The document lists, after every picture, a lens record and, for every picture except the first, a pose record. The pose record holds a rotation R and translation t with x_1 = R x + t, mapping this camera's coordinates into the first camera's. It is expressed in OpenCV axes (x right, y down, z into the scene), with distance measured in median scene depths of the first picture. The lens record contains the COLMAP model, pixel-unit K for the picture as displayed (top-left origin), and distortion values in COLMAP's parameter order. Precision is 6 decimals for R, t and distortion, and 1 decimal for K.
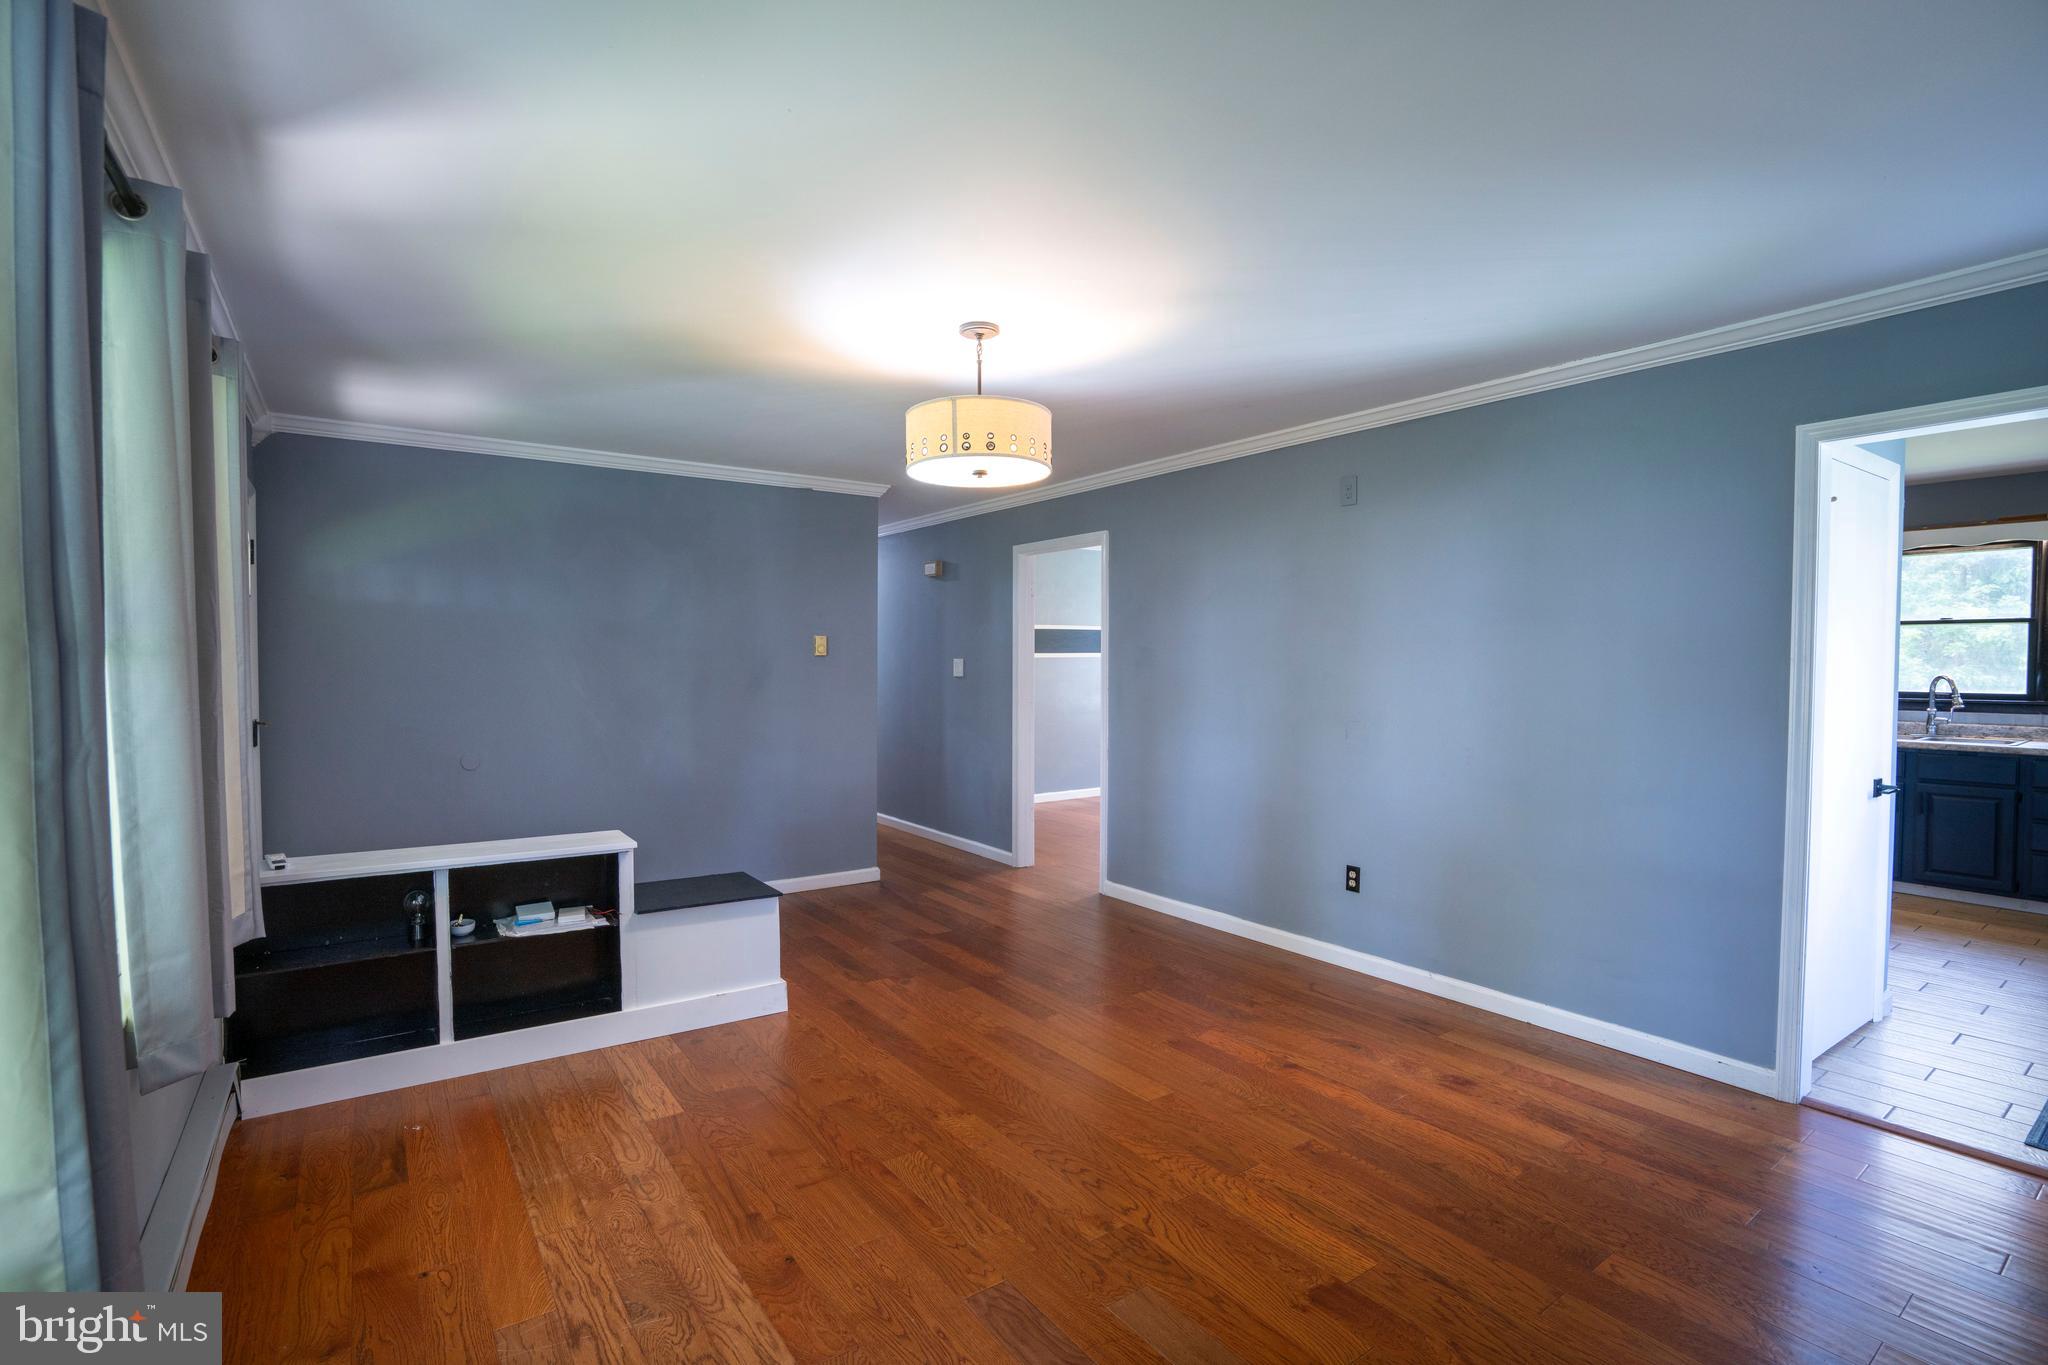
lens RADIAL K [[945.9, 0, 1020.1], [0, 945.9, 686.9], [0, 0, 1]] dist [-0.063069, 0.025163]
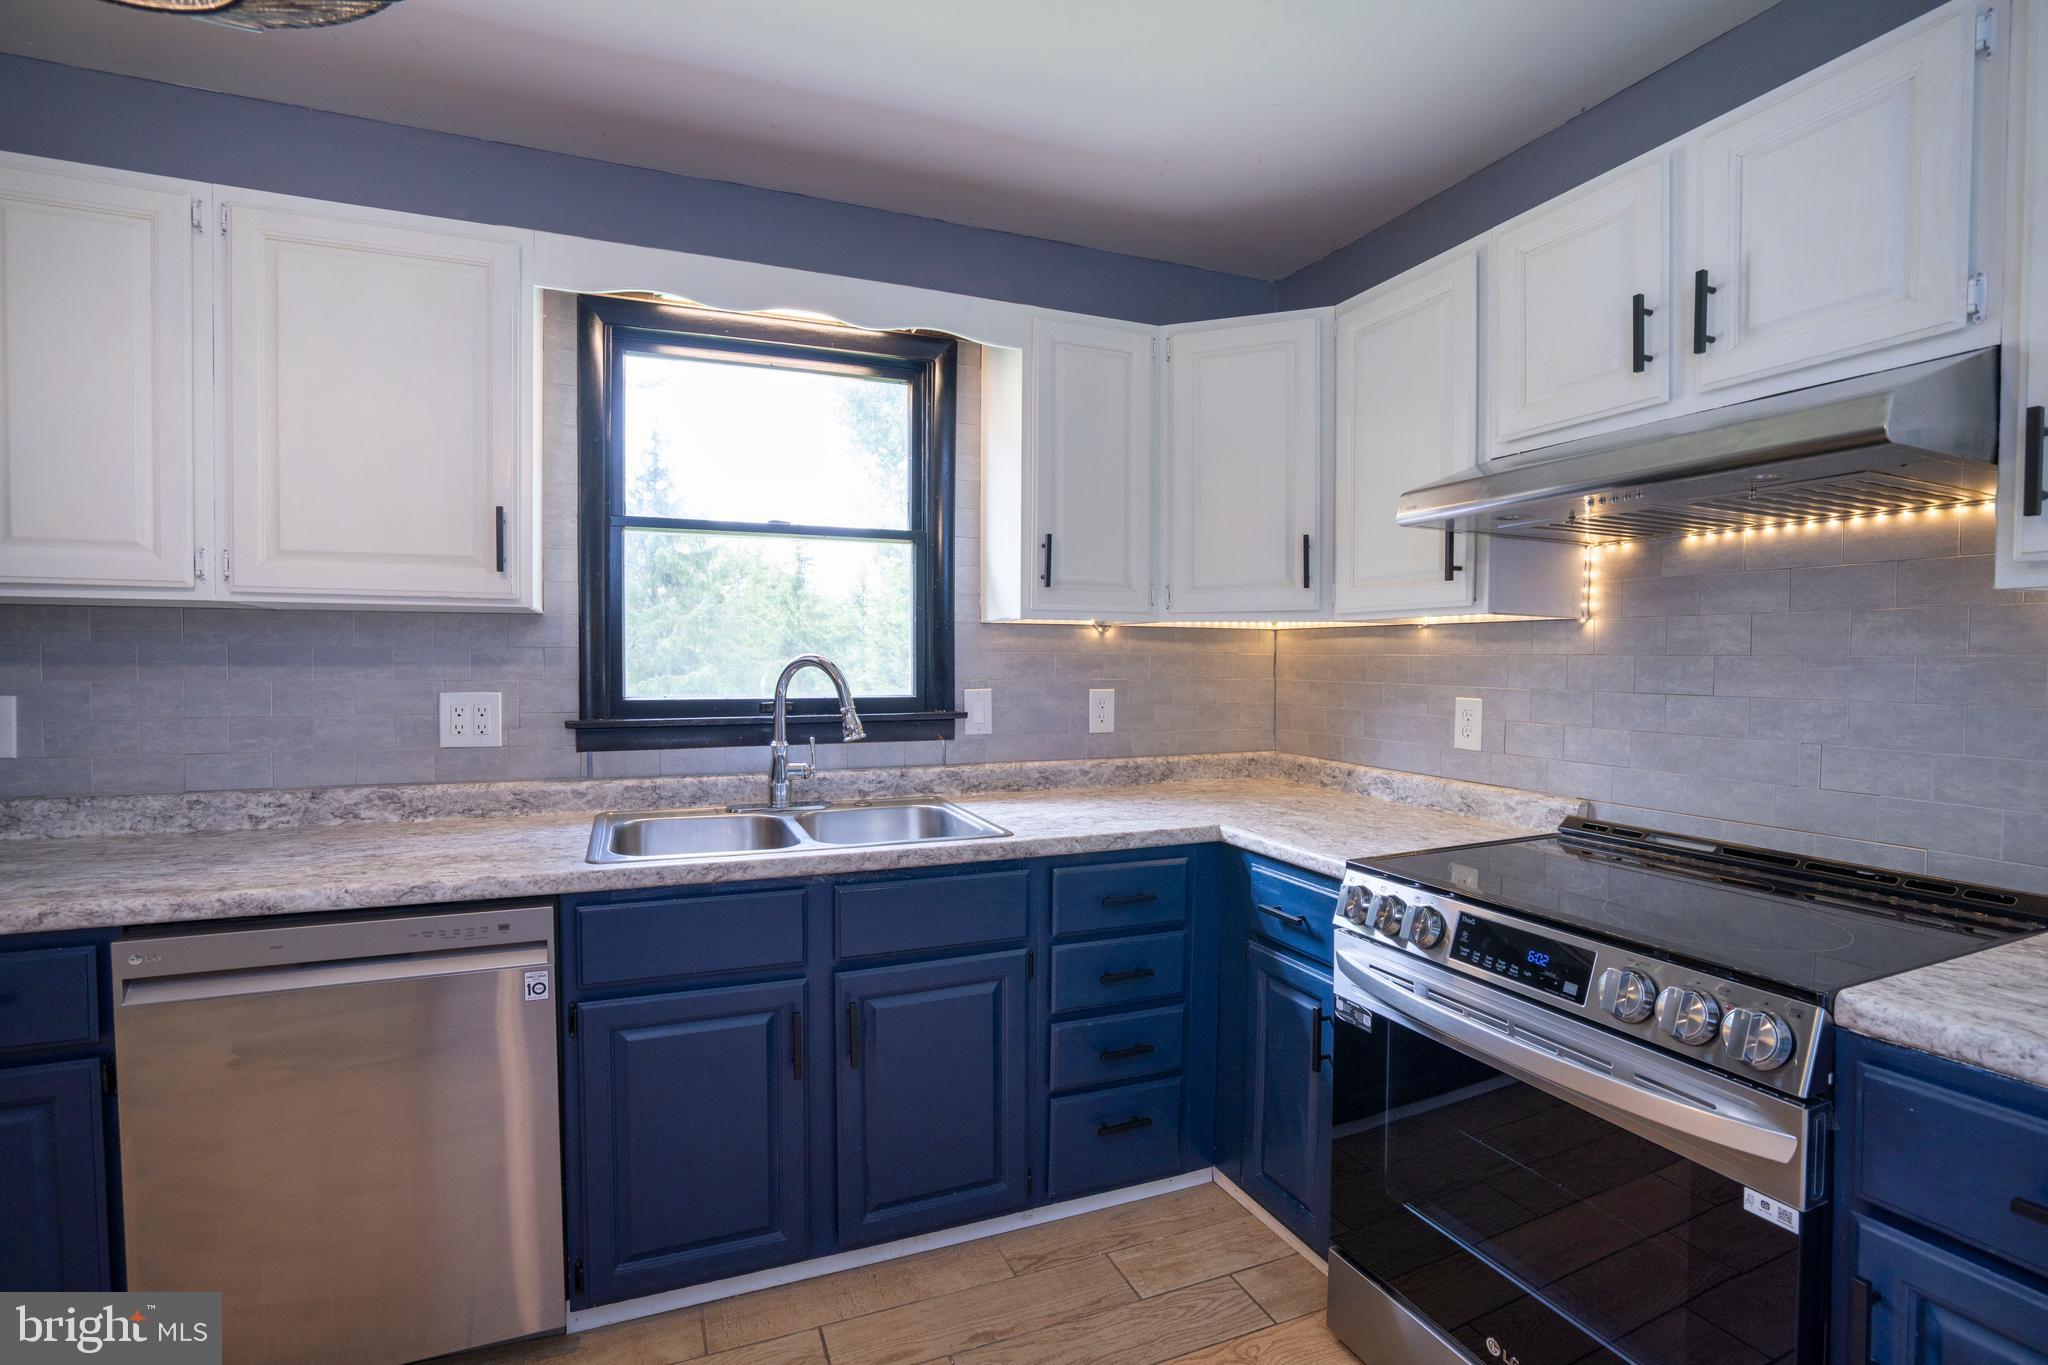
lens RADIAL K [[945.9, 0, 1020.1], [0, 945.9, 686.9], [0, 0, 1]] dist [-0.063069, 0.025163]
pose [[0.222318, -0.029121, 0.974539, 0.825959], [0.023714, 0.999420, 0.024455, -0.009000], [-0.974686, 0.017674, 0.222879, 1.064048]]
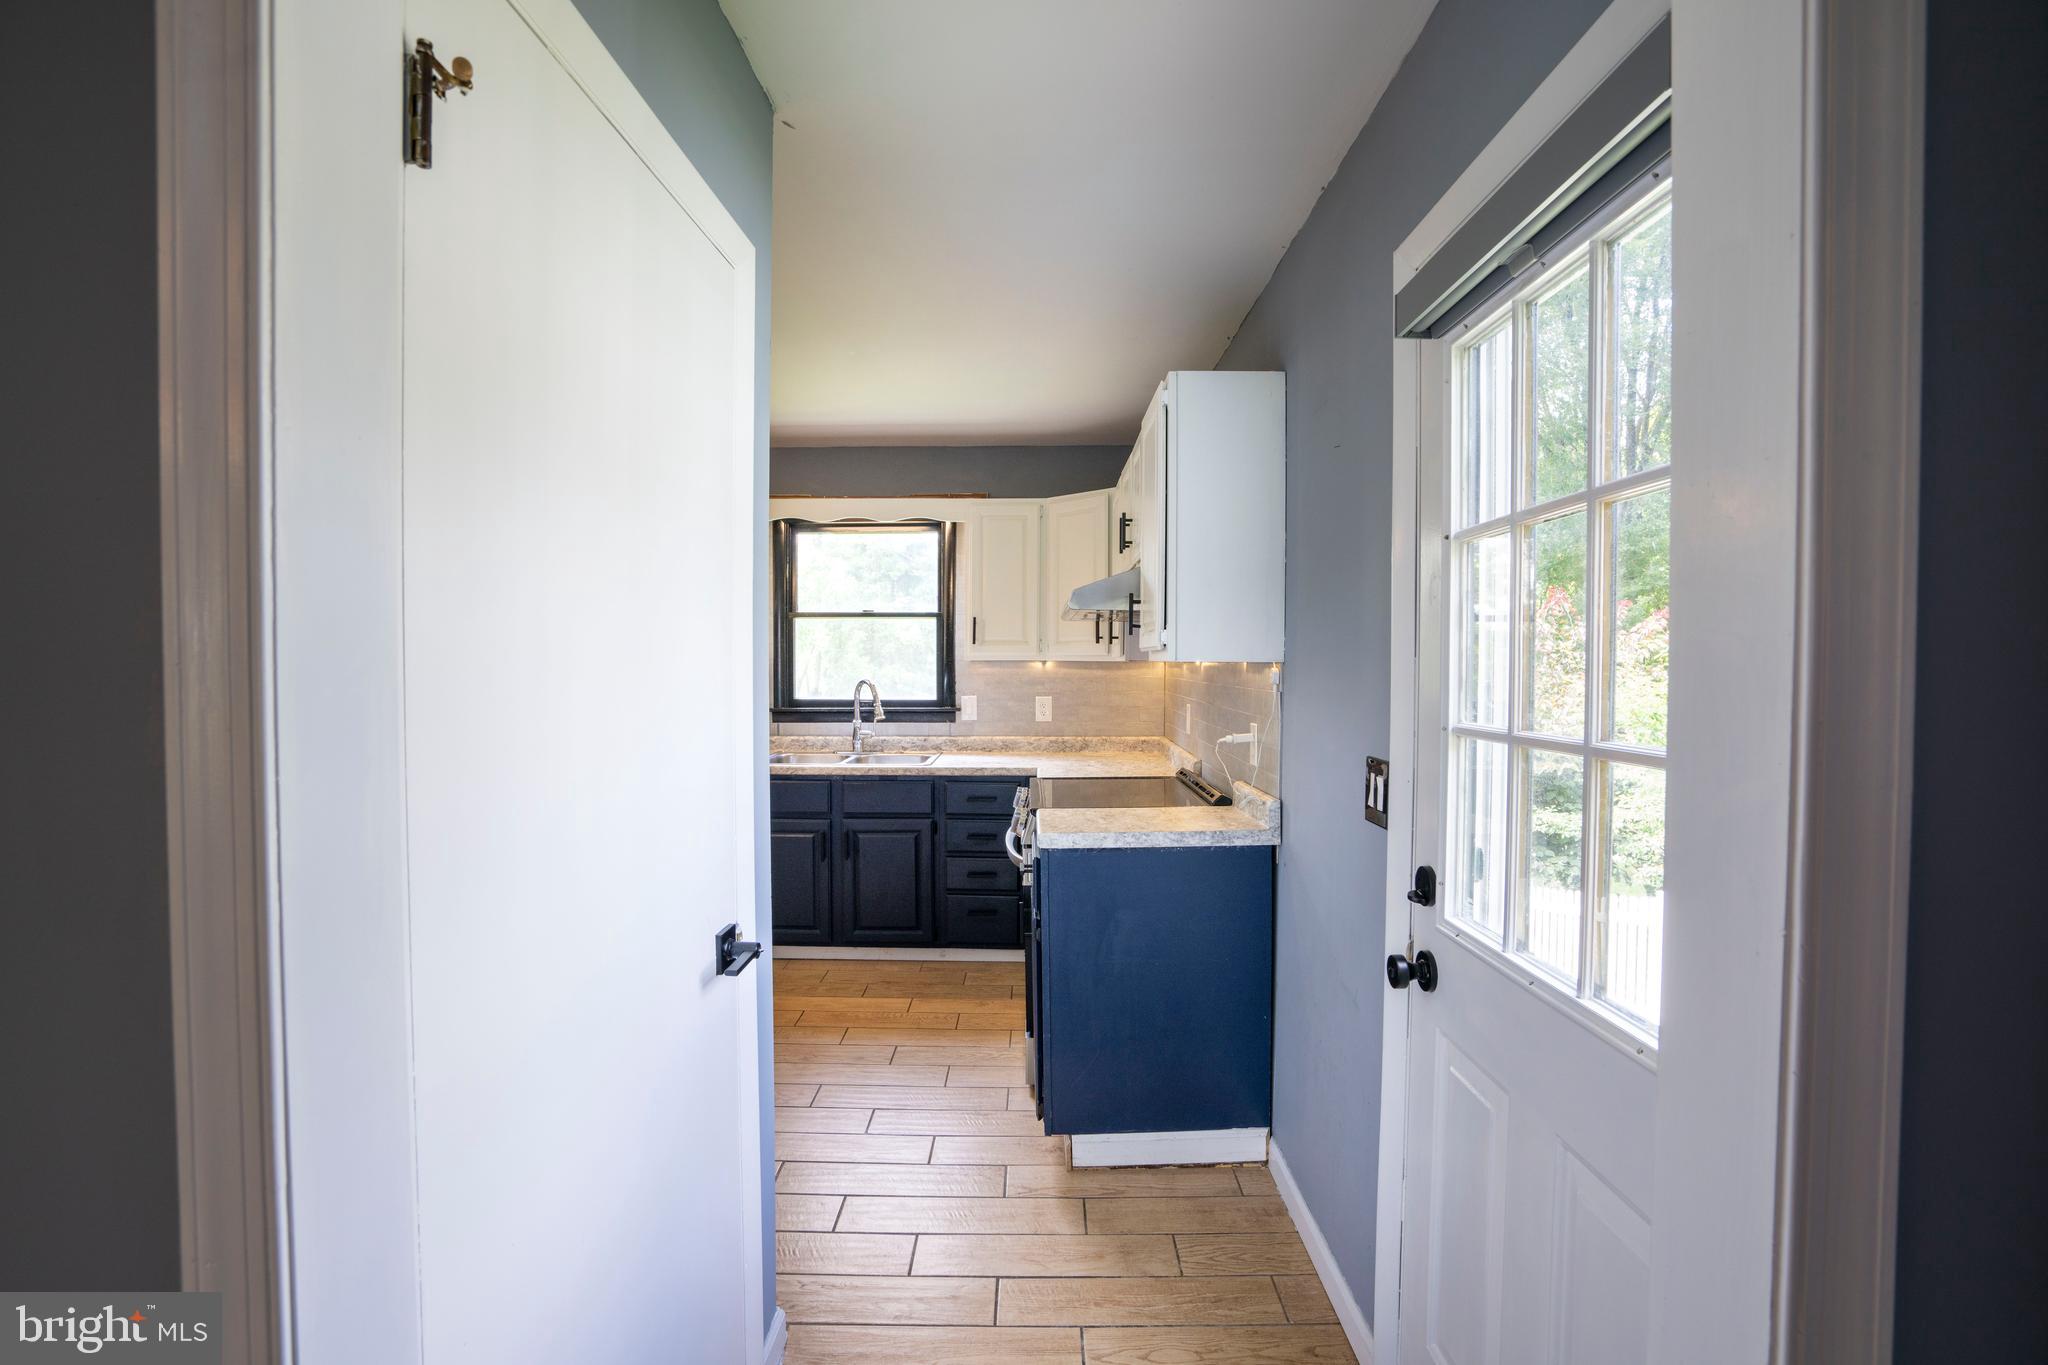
lens RADIAL K [[945.9, 0, 1020.1], [0, 945.9, 686.9], [0, 0, 1]] dist [-0.063069, 0.025163]
pose [[0.594169, -0.021879, 0.804043, 0.537141], [0.022912, 0.999685, 0.010271, -0.014484], [-0.804014, 0.012320, 0.594483, 0.497690]]
